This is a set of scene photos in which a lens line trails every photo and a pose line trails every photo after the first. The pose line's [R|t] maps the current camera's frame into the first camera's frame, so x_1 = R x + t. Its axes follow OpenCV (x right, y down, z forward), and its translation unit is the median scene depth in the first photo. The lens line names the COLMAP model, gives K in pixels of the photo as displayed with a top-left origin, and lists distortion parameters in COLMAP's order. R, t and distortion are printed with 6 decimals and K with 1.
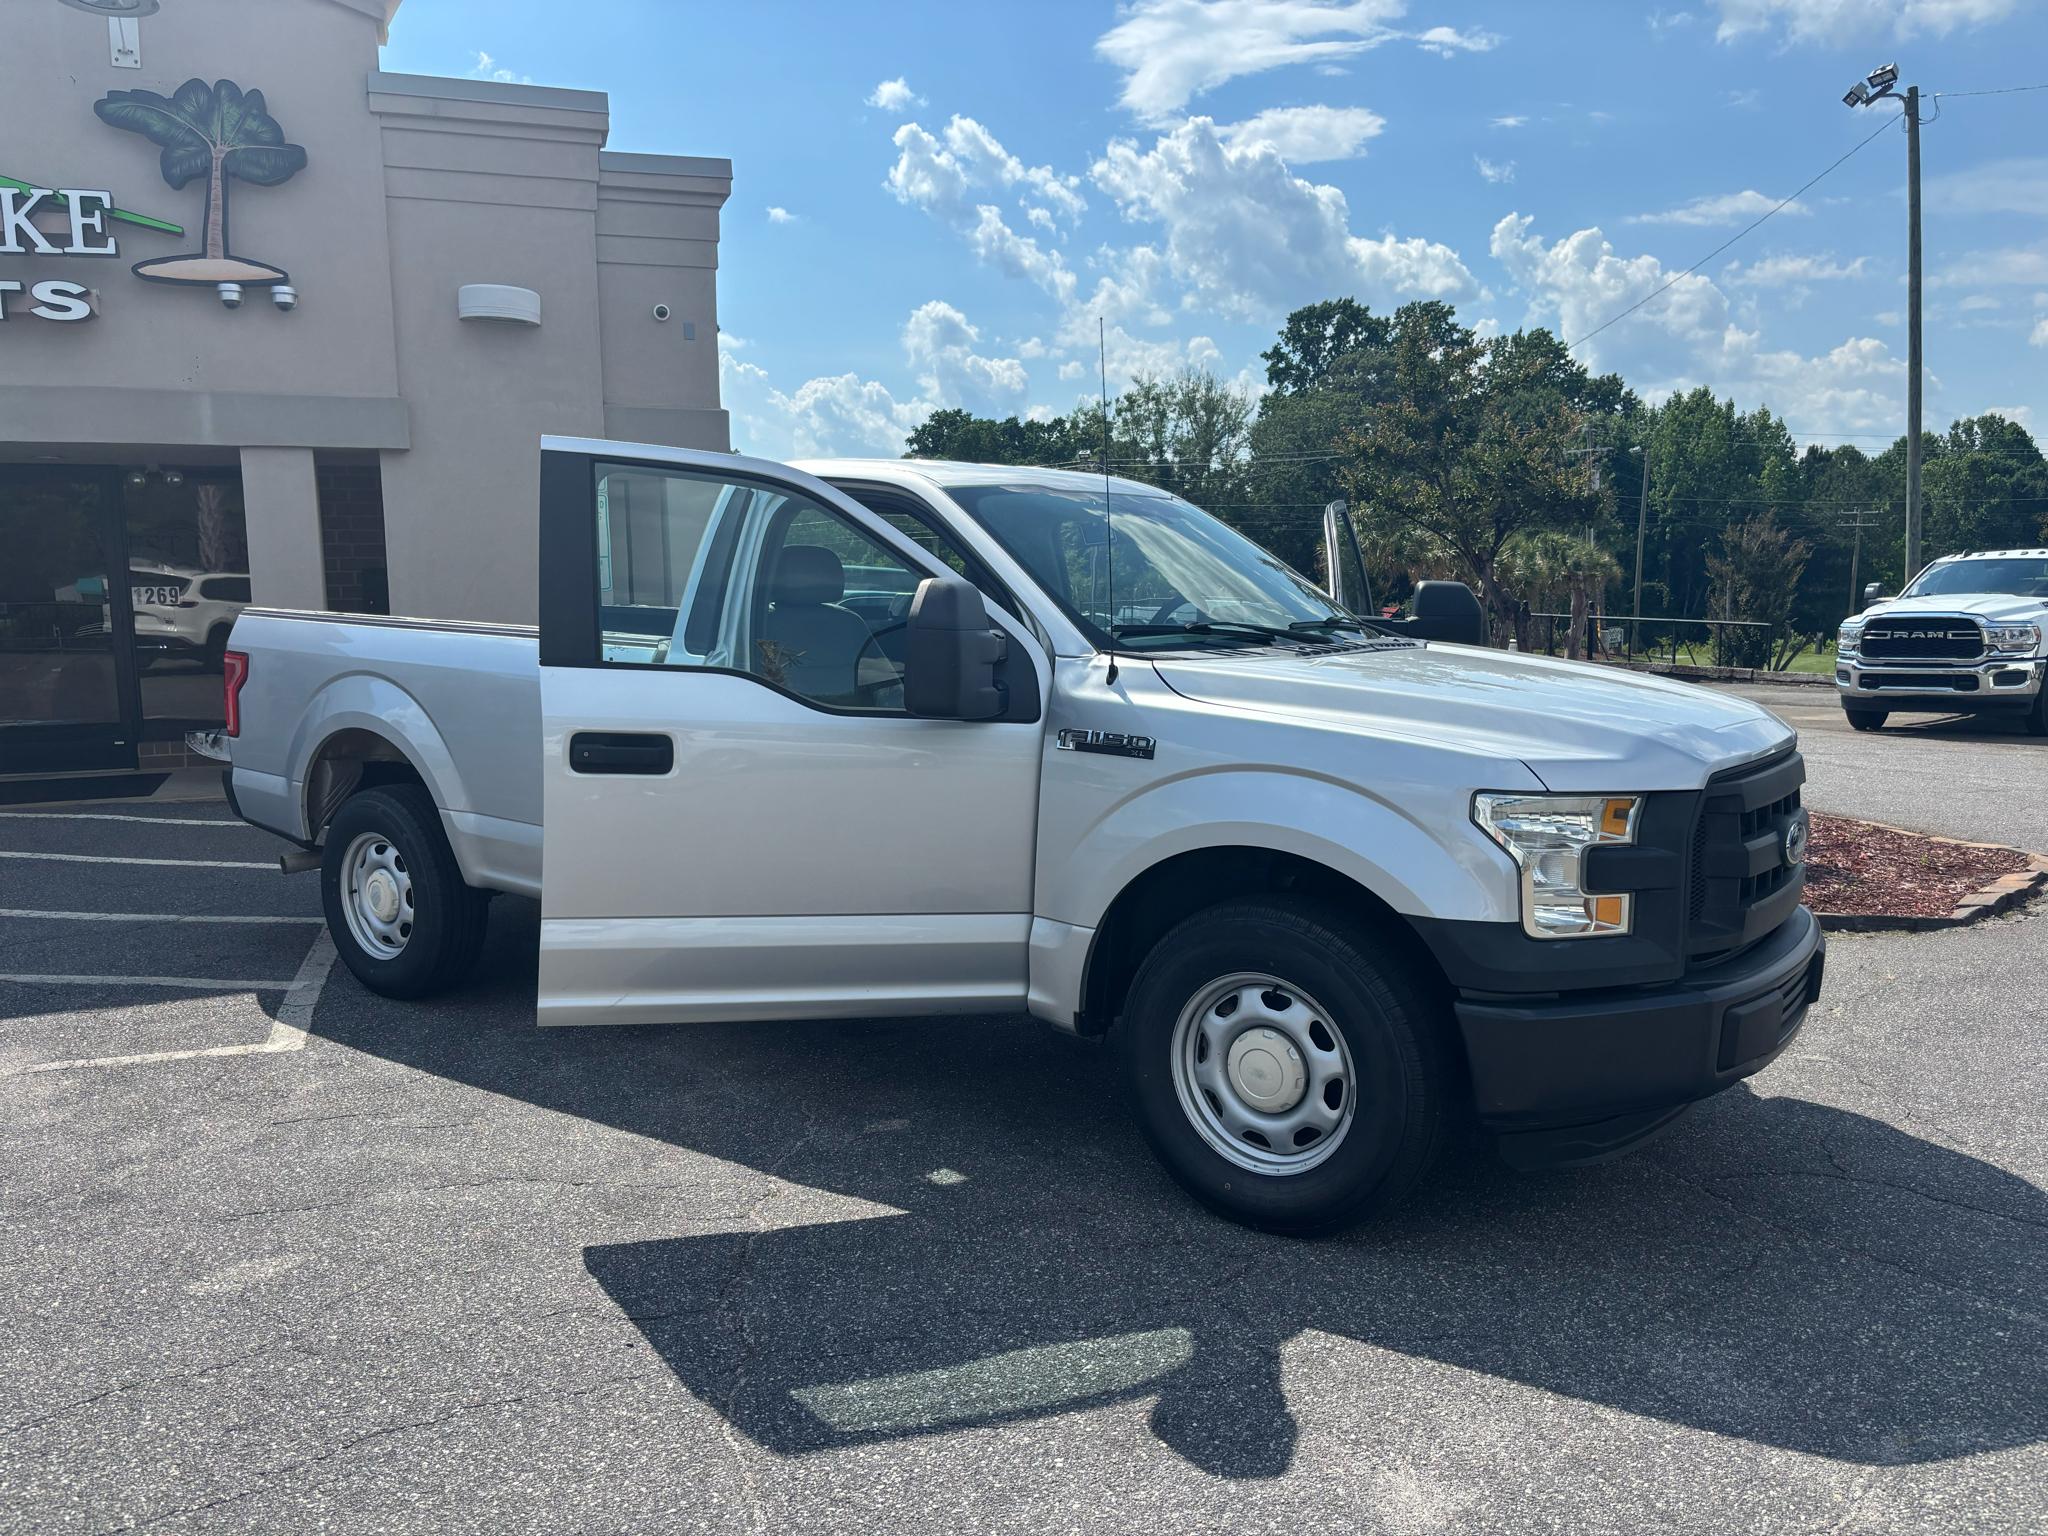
lens RADIAL K [[1553.4, 0, 1019.1], [0, 1553.4, 781.8], [0, 0, 1]] dist [0.037618, -0.042379]
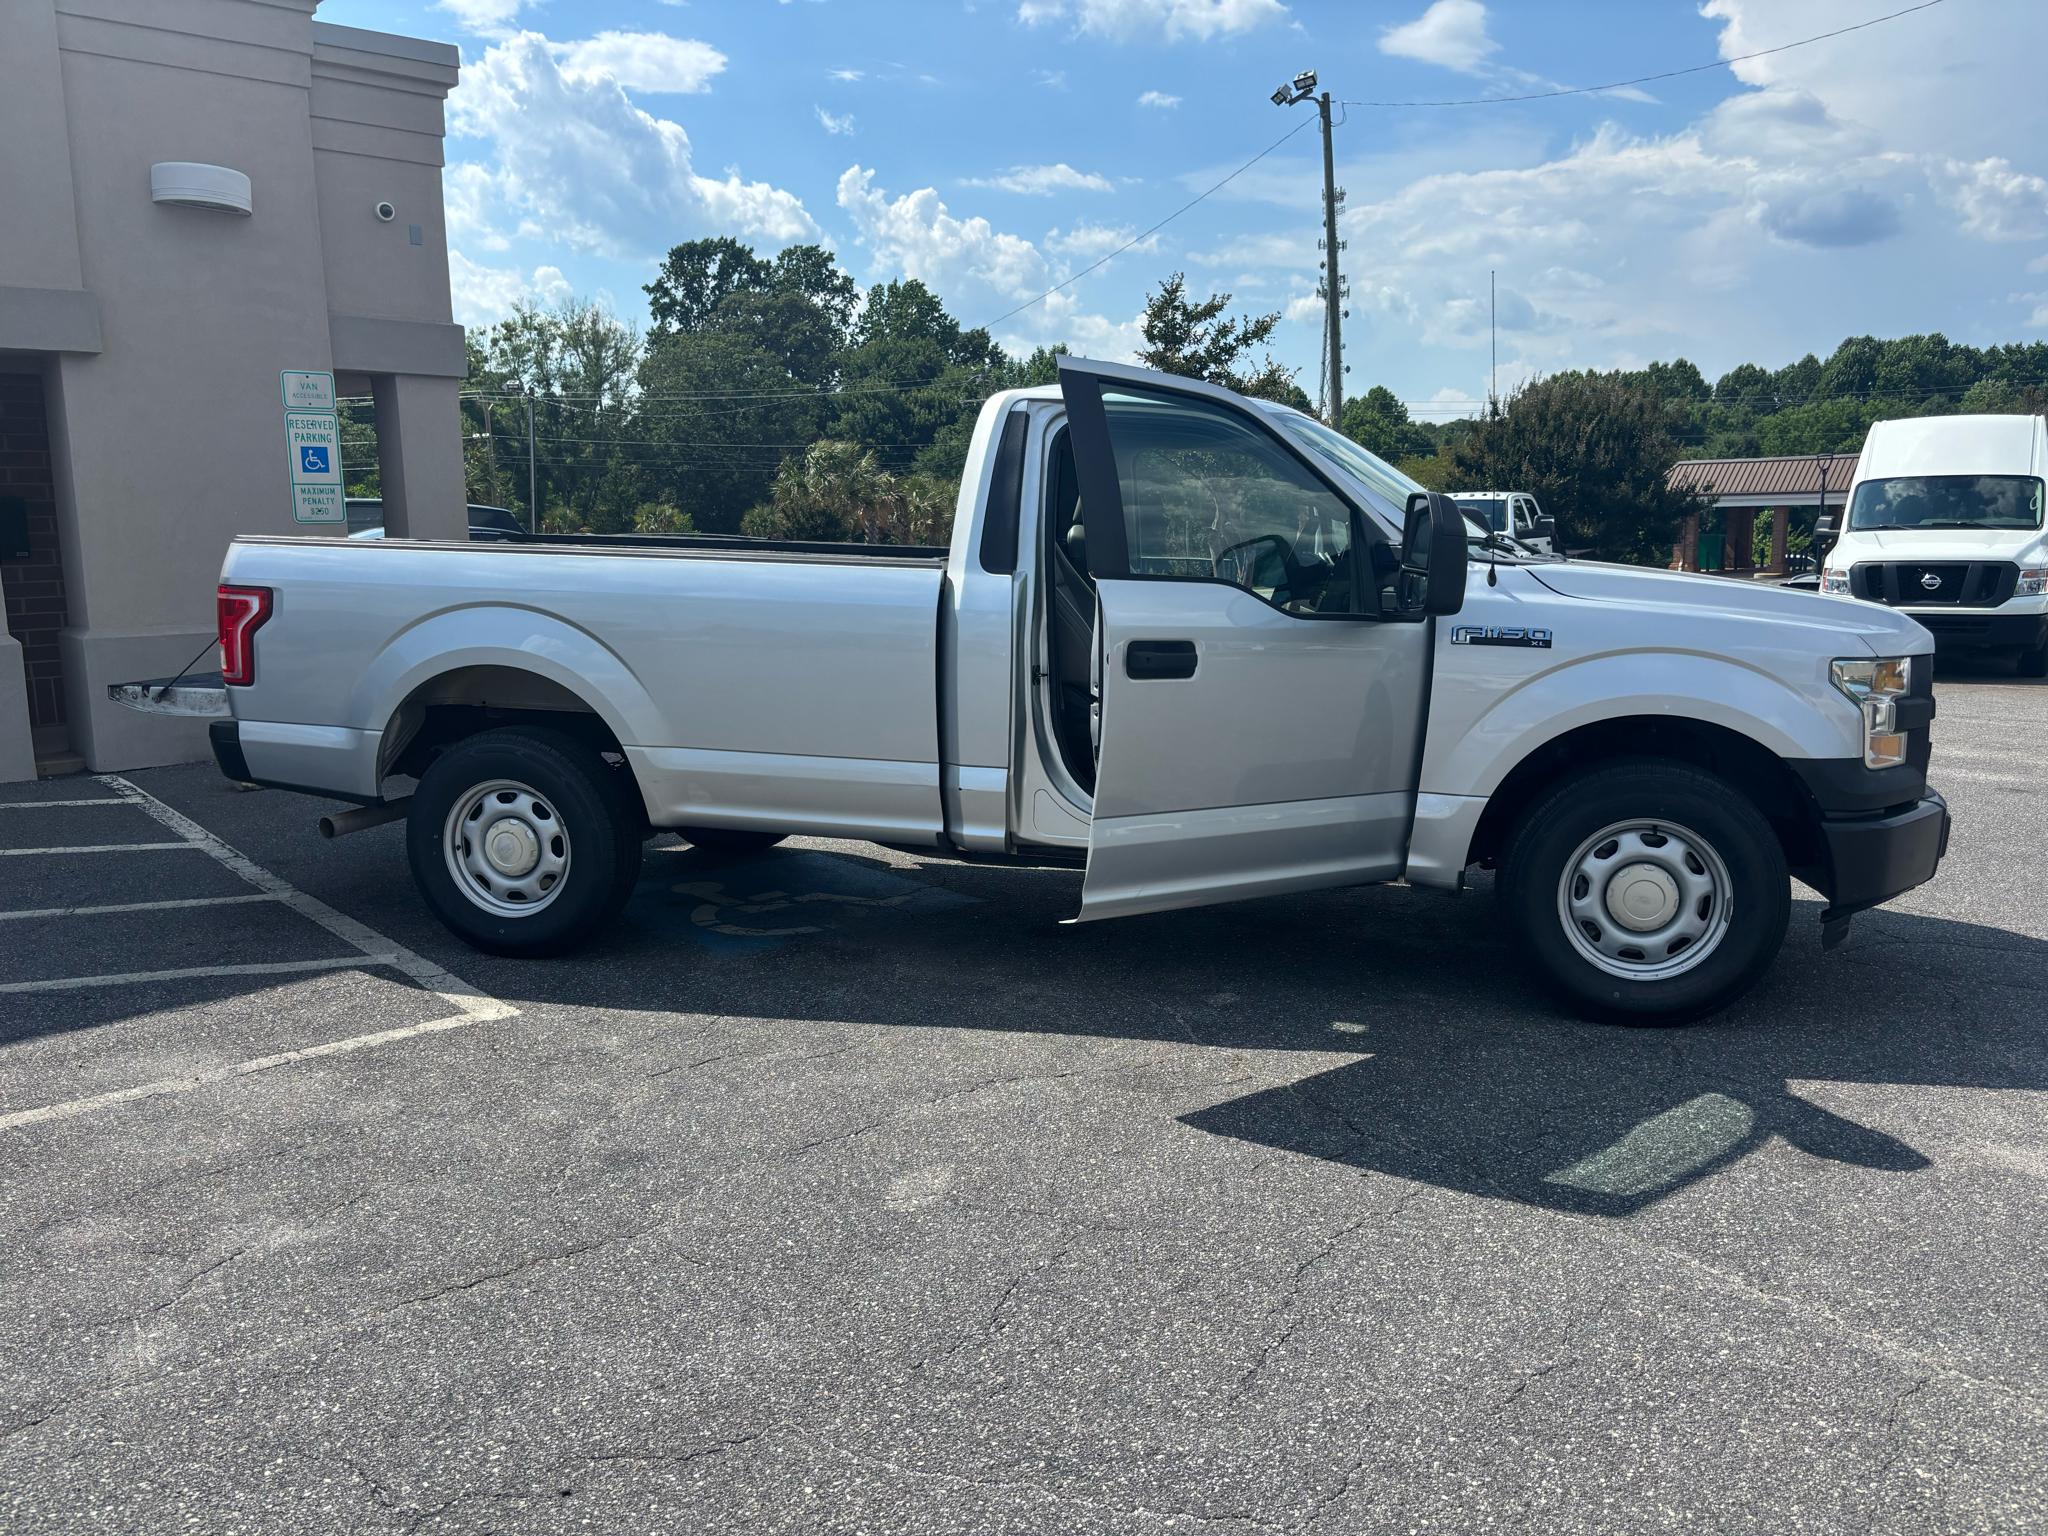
lens RADIAL K [[1553.4, 0, 1042.0], [0, 1553.4, 771.2], [0, 0, 1]] dist [0.037618, -0.042379]
pose [[0.917441, -0.063308, 0.392802, -0.464466], [0.051772, 0.997861, 0.039905, 0.007354], [-0.394488, -0.016274, 0.918757, 0.034005]]
